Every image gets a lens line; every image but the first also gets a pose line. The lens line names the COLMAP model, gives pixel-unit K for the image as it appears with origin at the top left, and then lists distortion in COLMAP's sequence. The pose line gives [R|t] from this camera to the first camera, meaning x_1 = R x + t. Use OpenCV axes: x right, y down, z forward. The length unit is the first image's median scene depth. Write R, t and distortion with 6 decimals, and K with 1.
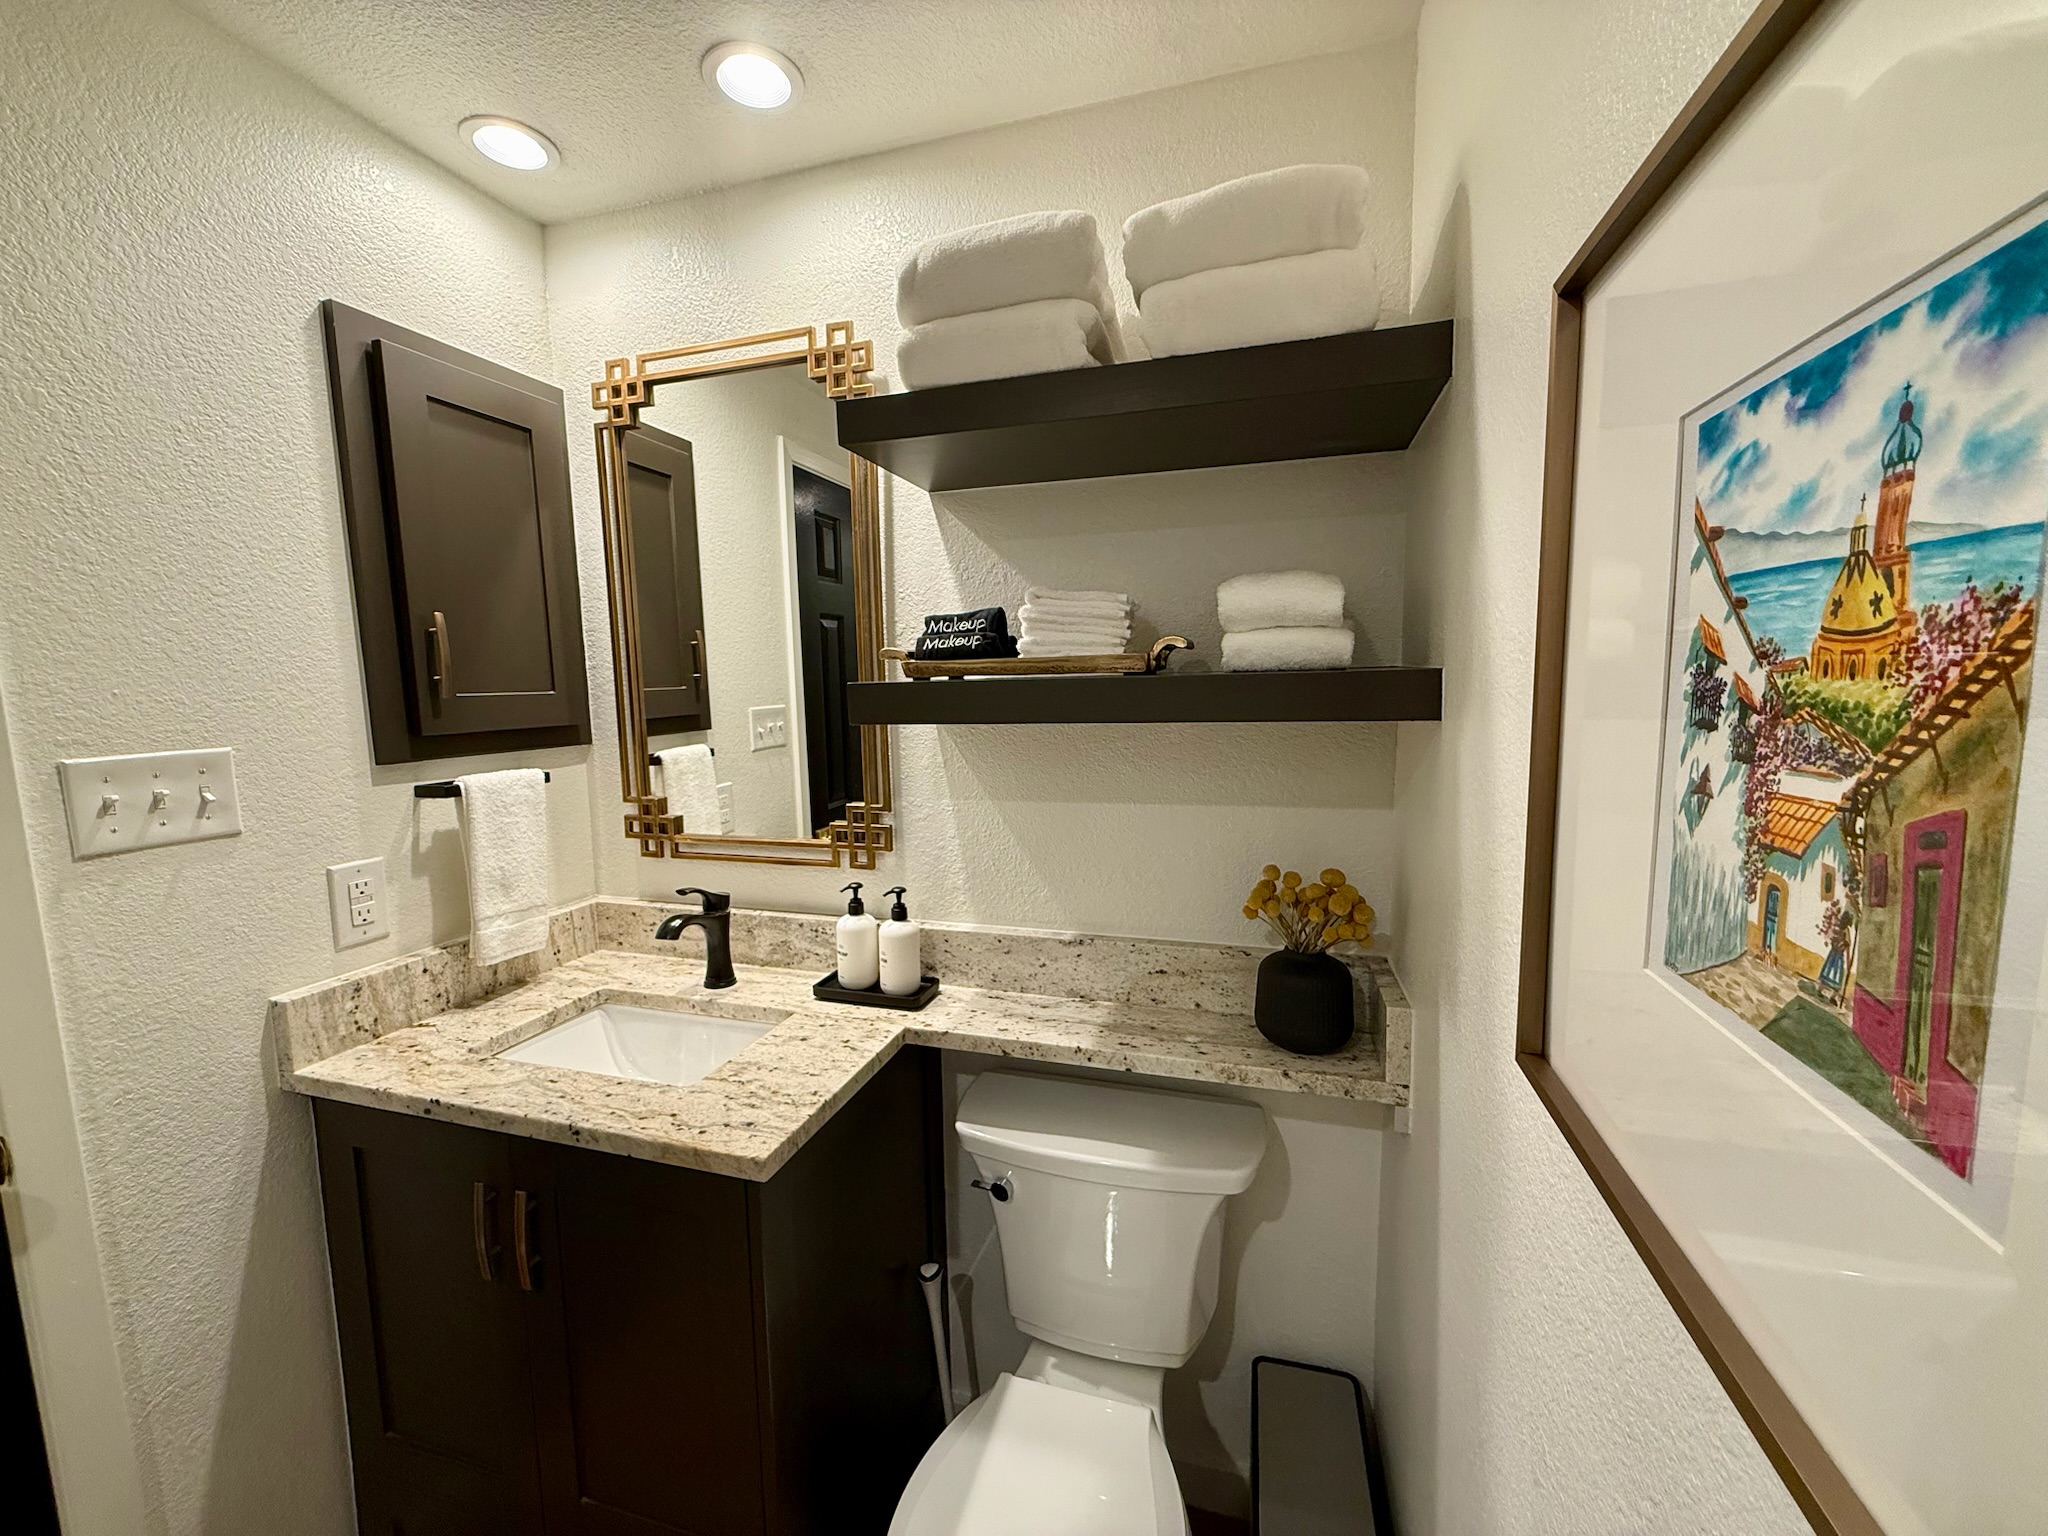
lens RADIAL K [[813.0, 0, 1016.9], [0, 813.0, 772.1], [0, 0, 1]] dist [-0.000405, -0.000069]
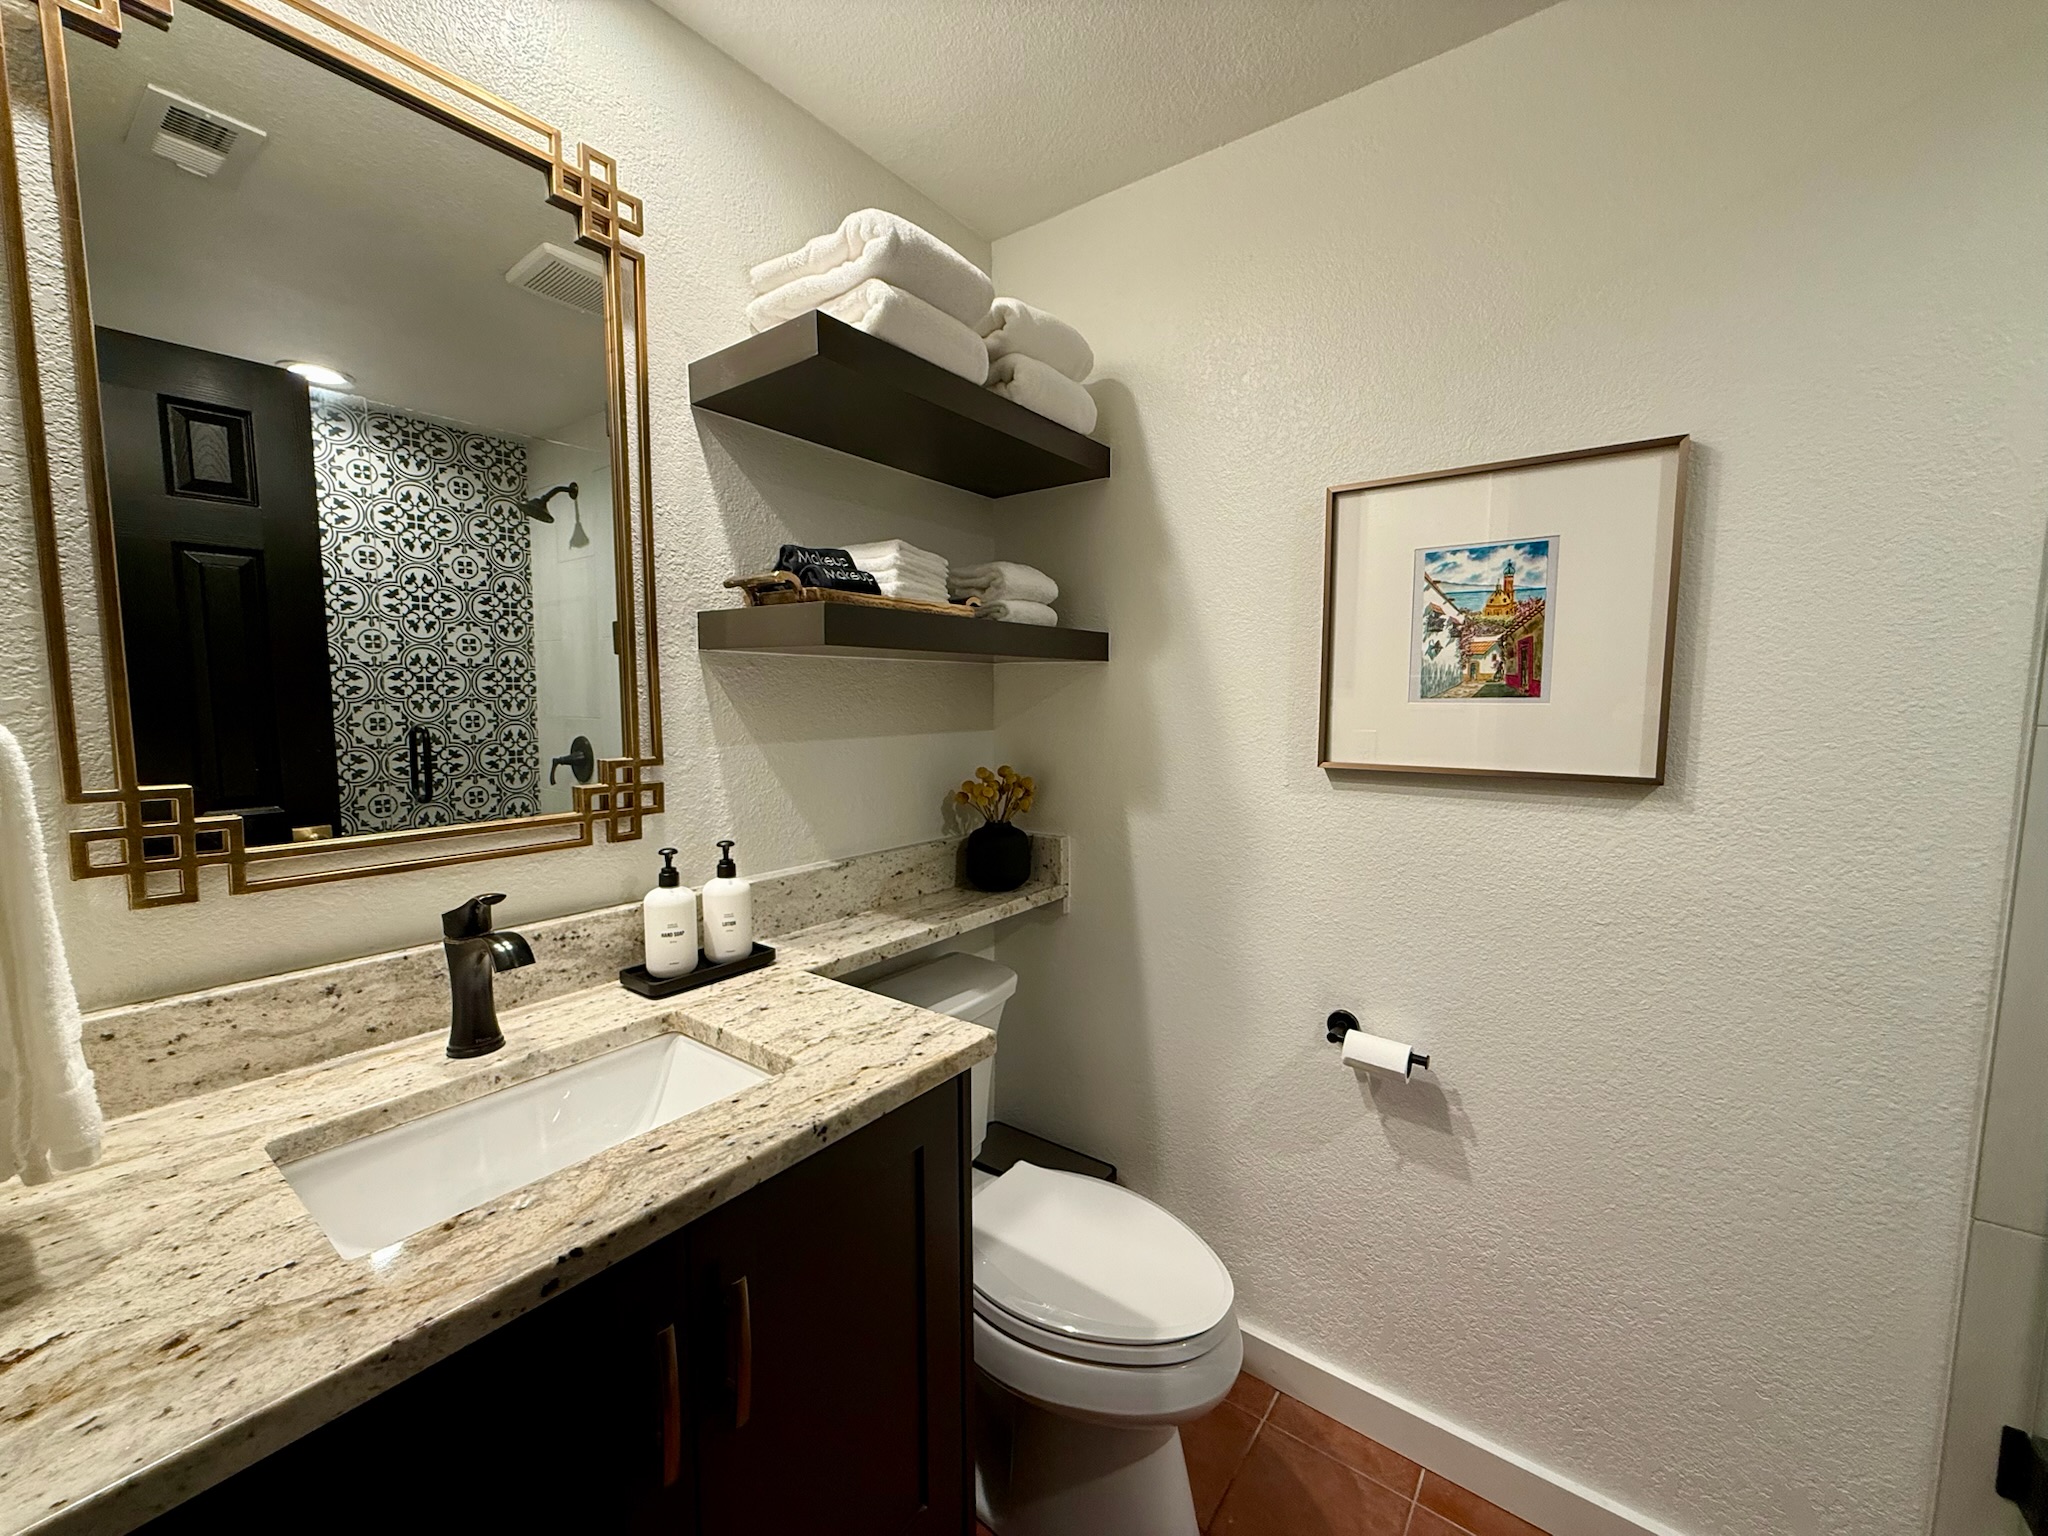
lens RADIAL K [[813.0, 0, 1016.9], [0, 813.0, 772.1], [0, 0, 1]] dist [-0.000405, -0.000069]
pose [[0.342437, -0.067984, 0.937078, -0.980041], [0.101003, 0.994262, 0.035223, 0.076586], [-0.934096, 0.082586, 0.347339, 0.434982]]
